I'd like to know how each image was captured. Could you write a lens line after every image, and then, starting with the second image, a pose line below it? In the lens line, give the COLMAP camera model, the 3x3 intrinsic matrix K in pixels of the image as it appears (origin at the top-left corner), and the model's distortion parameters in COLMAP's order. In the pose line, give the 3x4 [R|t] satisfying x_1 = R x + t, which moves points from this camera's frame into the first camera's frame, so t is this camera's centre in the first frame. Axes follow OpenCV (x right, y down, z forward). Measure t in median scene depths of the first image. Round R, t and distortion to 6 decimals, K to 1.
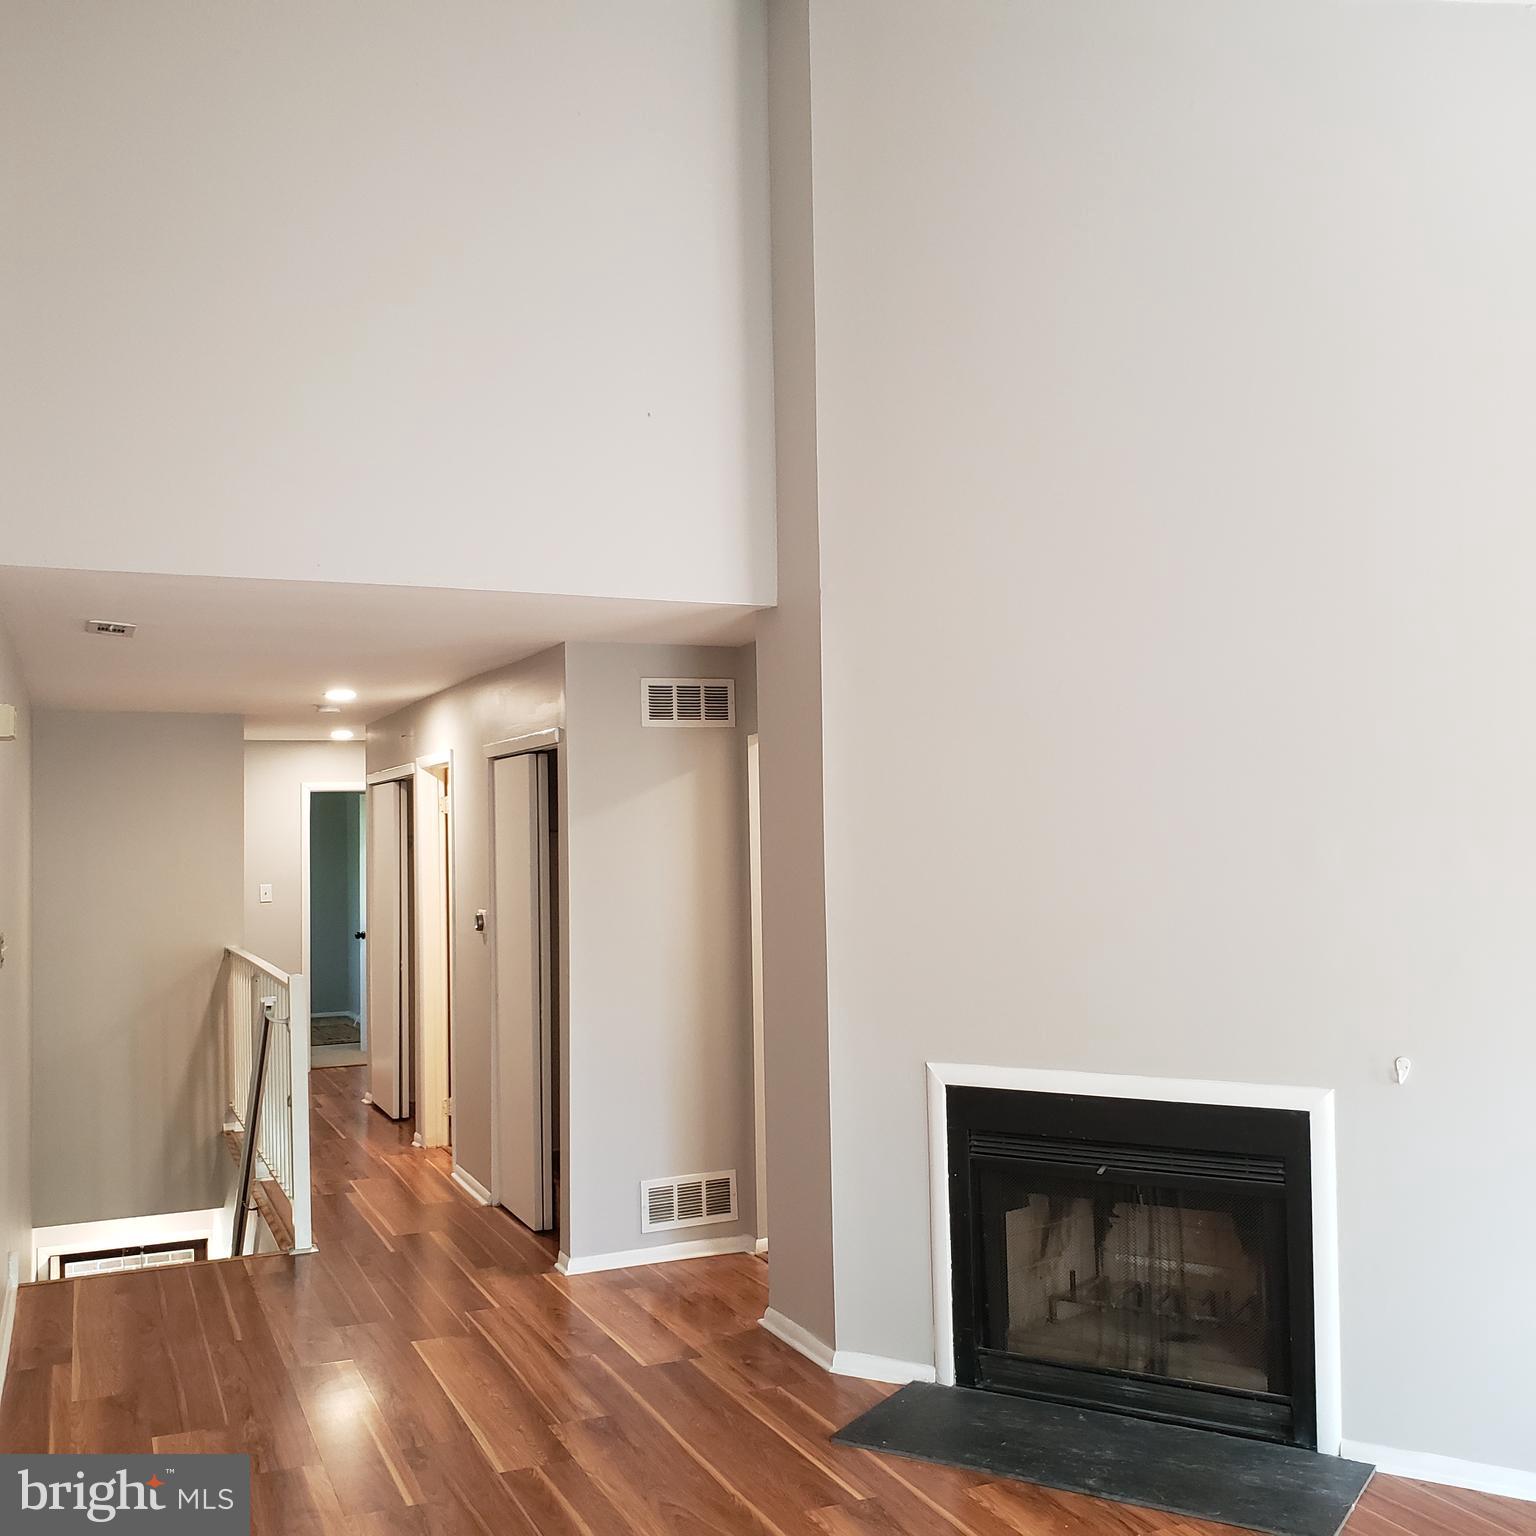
lens RADIAL K [[1603.0, 0, 821.3], [0, 1603.0, 762.9], [0, 0, 1]] dist [0.018431, 0.004684]
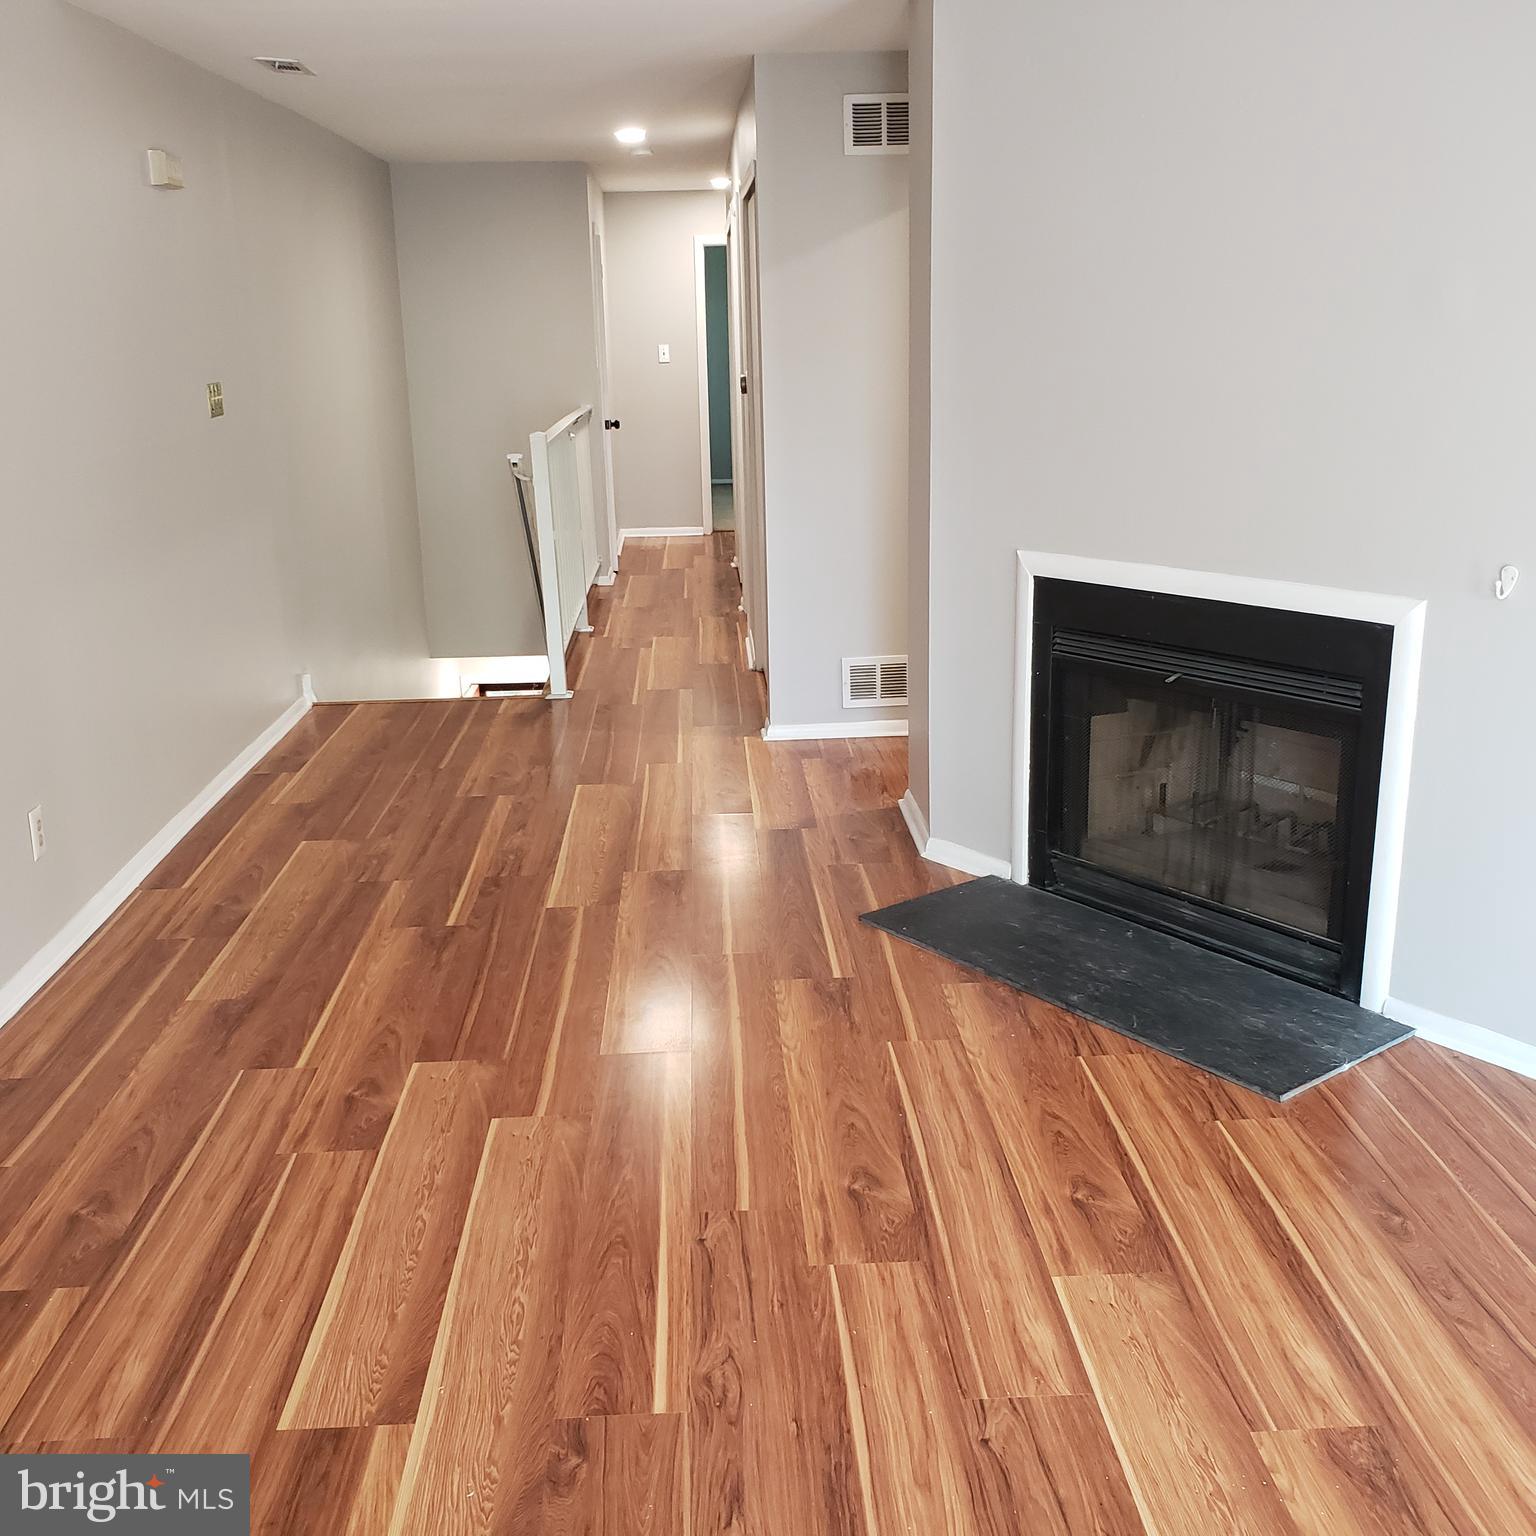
lens RADIAL K [[1574.8, 0, 768.0], [0, 1574.8, 768.0], [0, 0, 1]] dist [0.403955, -1.194514]
pose [[0.933893, 0.095150, -0.344661, 0.258598], [0.020454, 0.948147, 0.317174, 0.016769], [0.356968, -0.303256, 0.883521, 0.126201]]
